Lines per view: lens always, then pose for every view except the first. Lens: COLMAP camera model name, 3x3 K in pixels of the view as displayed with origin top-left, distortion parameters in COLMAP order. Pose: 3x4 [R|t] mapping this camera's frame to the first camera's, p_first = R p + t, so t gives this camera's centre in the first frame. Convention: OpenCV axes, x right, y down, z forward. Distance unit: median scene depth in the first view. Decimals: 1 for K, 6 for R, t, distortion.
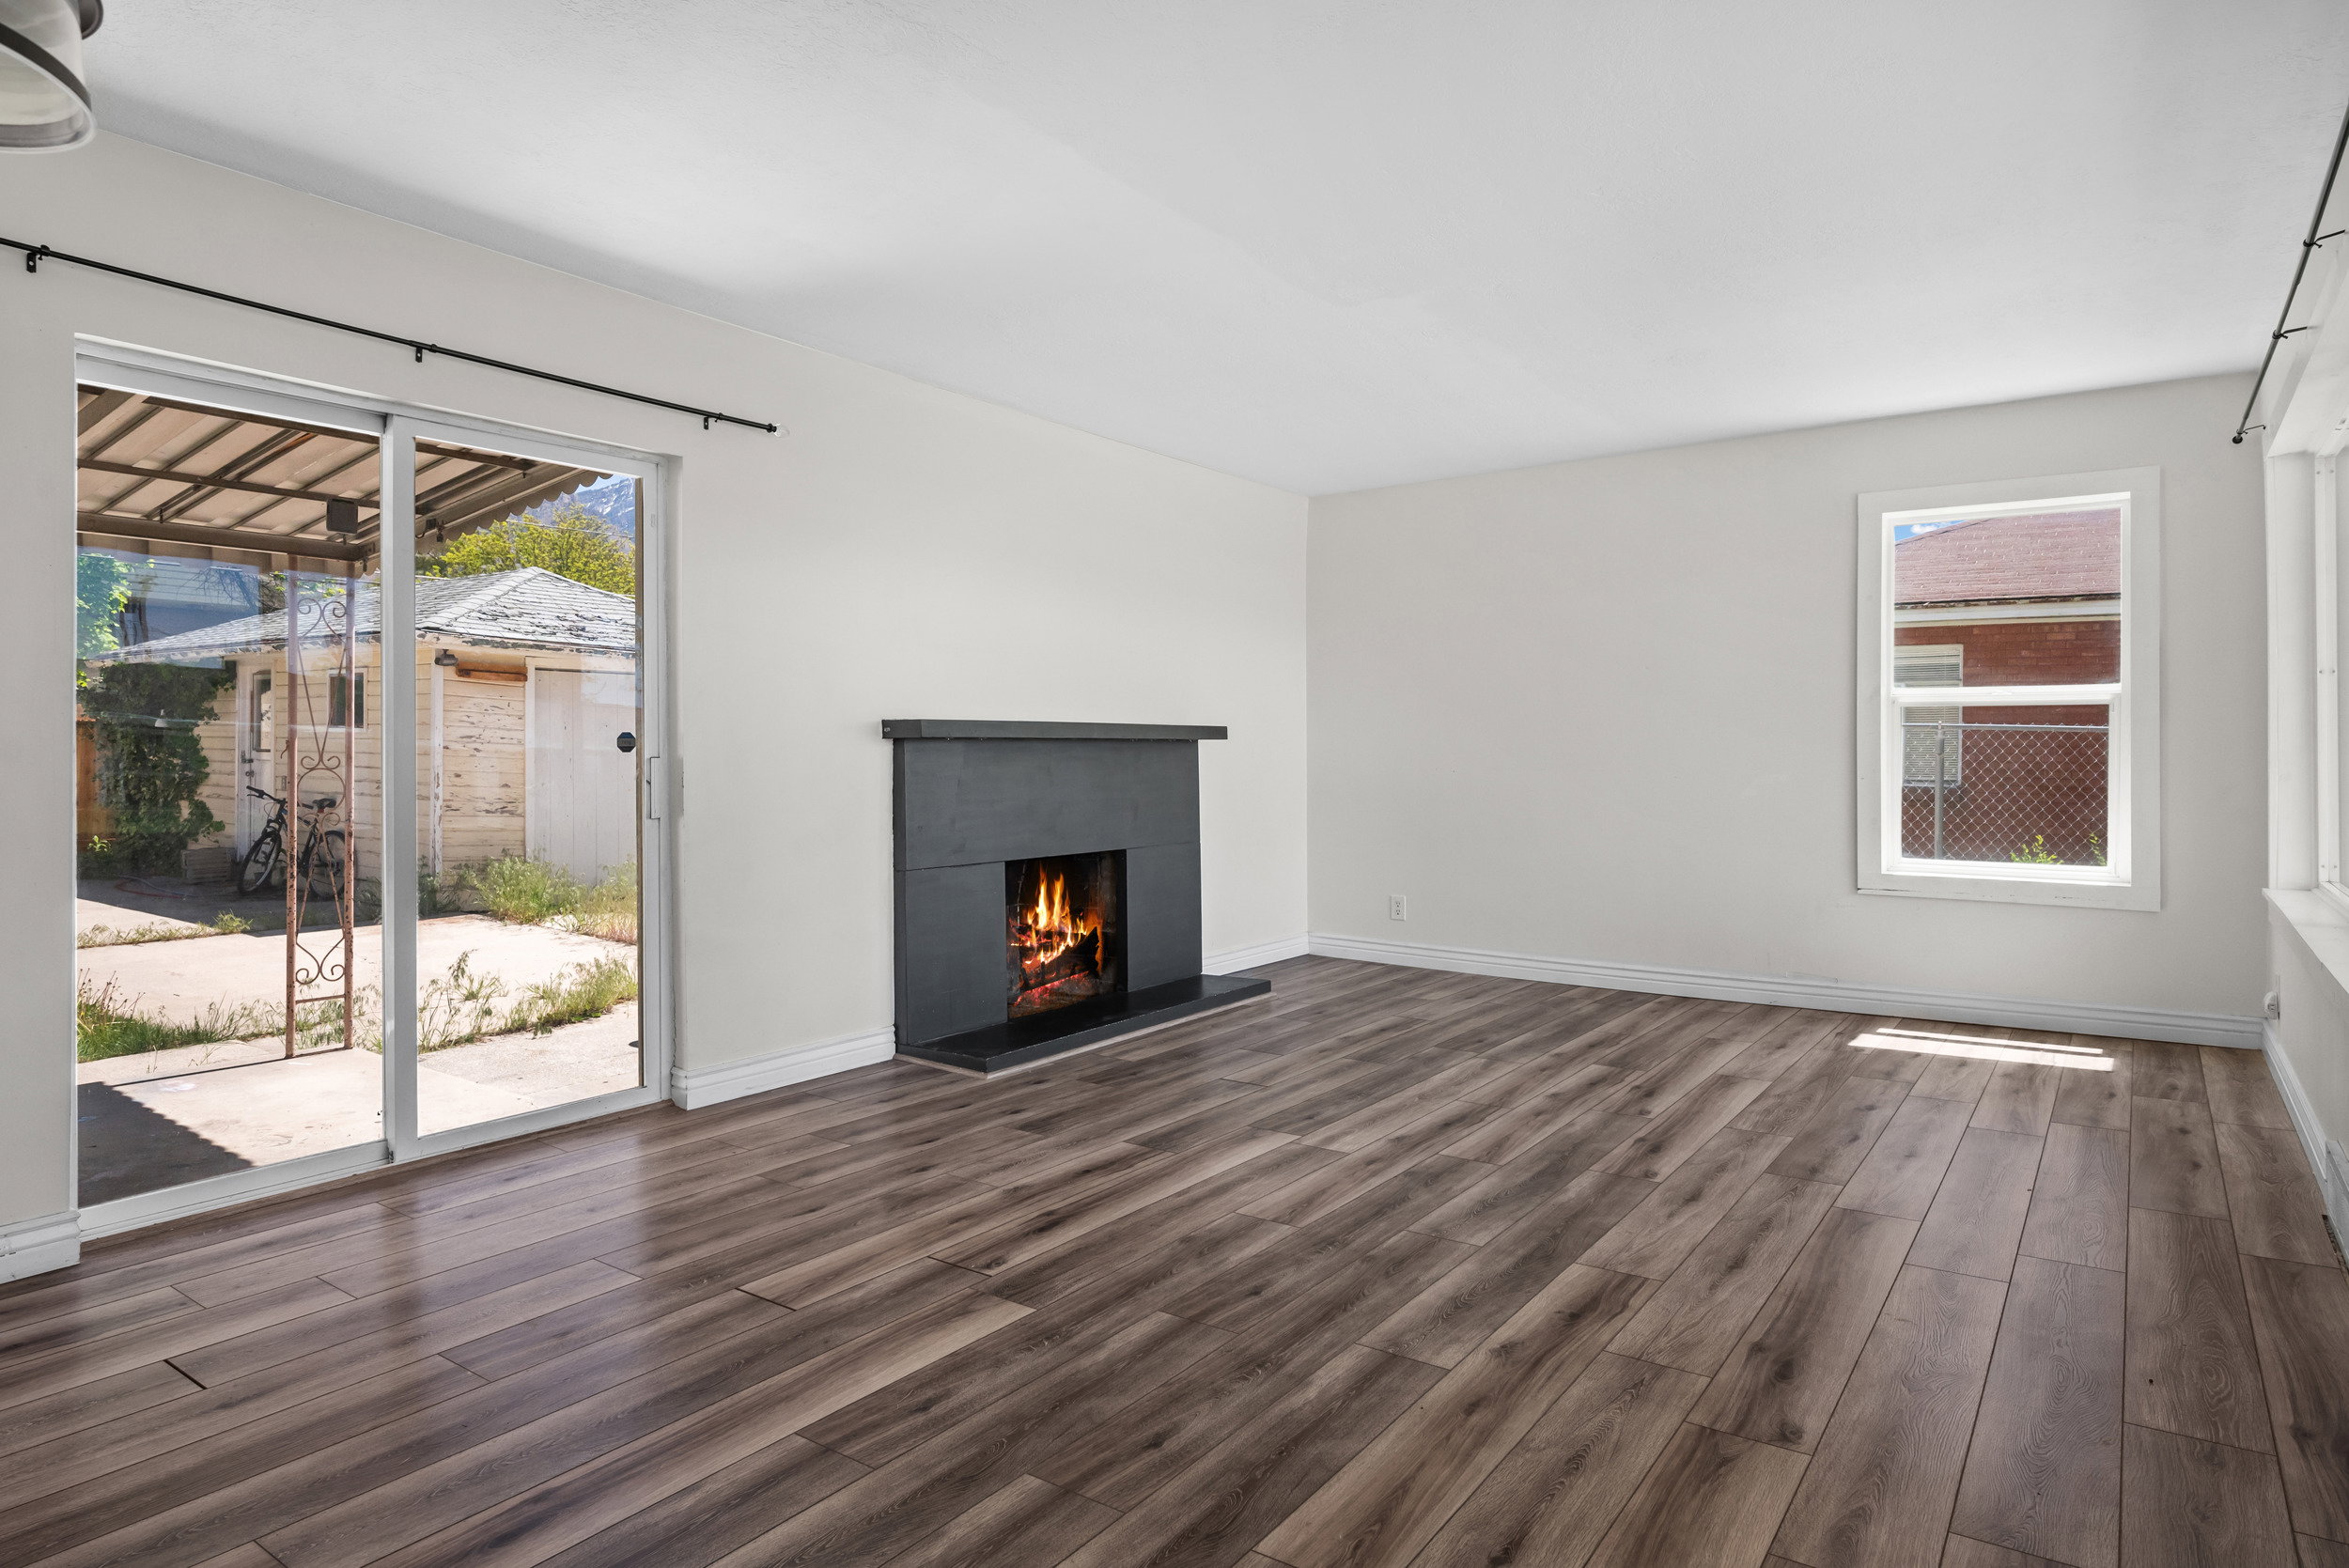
lens RADIAL K [[1294.5, 0, 1174.5], [0, 1294.5, 784.0], [0, 0, 1]] dist [-0.001588, -0.000950]
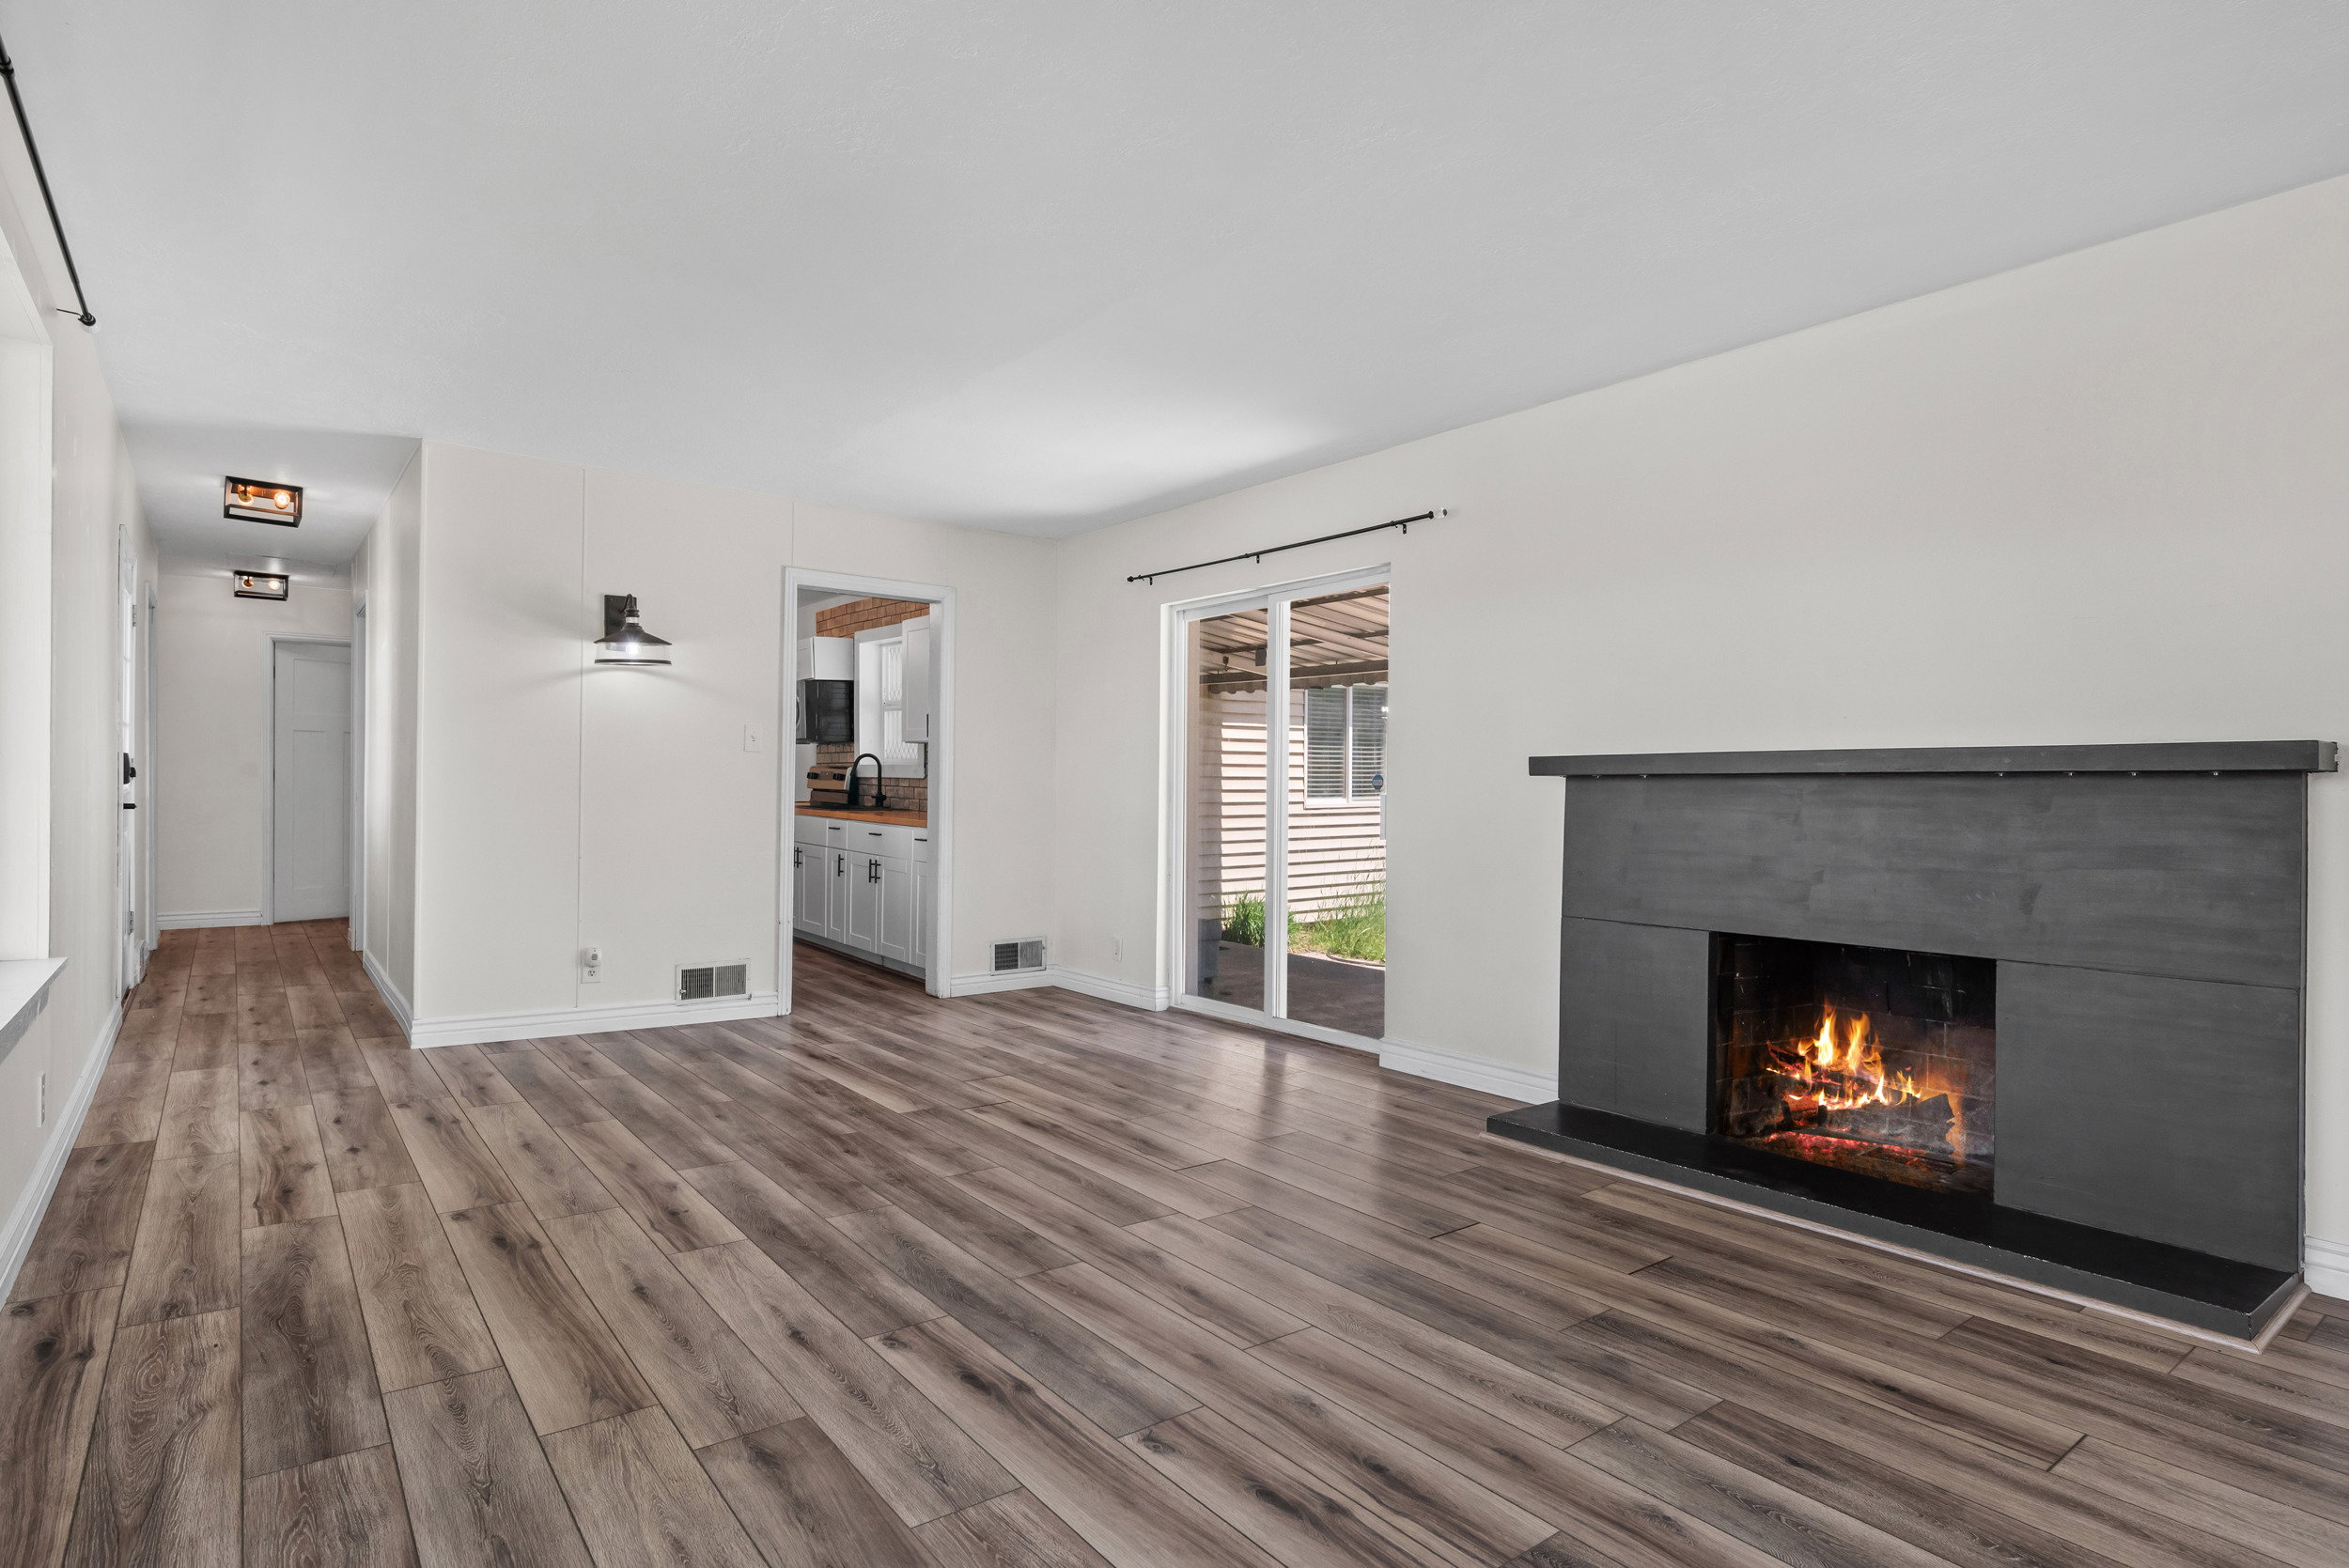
lens RADIAL K [[1179.7, 0, 1181.5], [0, 1179.7, 760.0], [0, 0, 1]] dist [-0.000872, 0.000442]
pose [[-0.251846, -0.026131, -0.967415, 1.085083], [-0.033529, 0.999271, -0.018263, -0.033848], [0.967186, 0.027837, -0.252538, 1.440034]]
